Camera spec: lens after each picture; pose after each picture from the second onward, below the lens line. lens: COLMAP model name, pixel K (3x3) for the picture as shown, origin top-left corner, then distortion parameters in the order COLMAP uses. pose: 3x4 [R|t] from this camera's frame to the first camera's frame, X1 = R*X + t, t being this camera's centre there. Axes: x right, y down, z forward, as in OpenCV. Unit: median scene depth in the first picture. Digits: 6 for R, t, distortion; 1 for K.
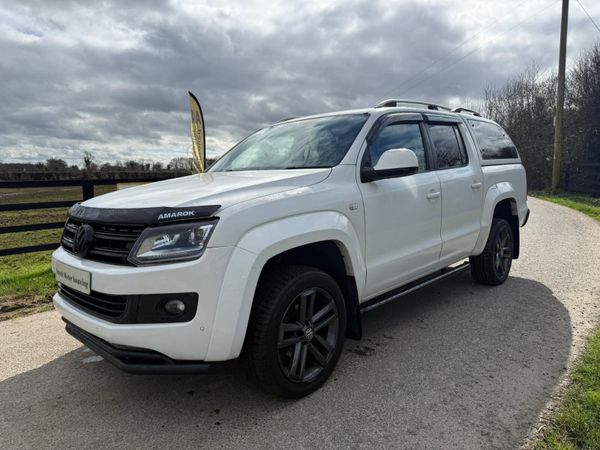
lens RADIAL K [[417.6, 0, 298.6], [0, 417.6, 226.2], [0, 0, 1]] dist [0.024737, -0.032683]
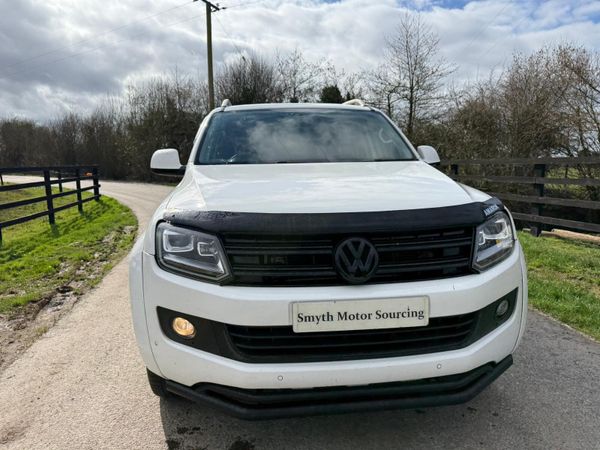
lens RADIAL K [[417.6, 0, 287.7], [0, 417.6, 224.1], [0, 0, 1]] dist [0.024737, -0.032683]
pose [[0.655242, -0.096370, 0.749247, -0.891205], [0.090760, 0.994688, 0.048566, -0.056476], [-0.749947, 0.036179, 0.660508, 0.503576]]
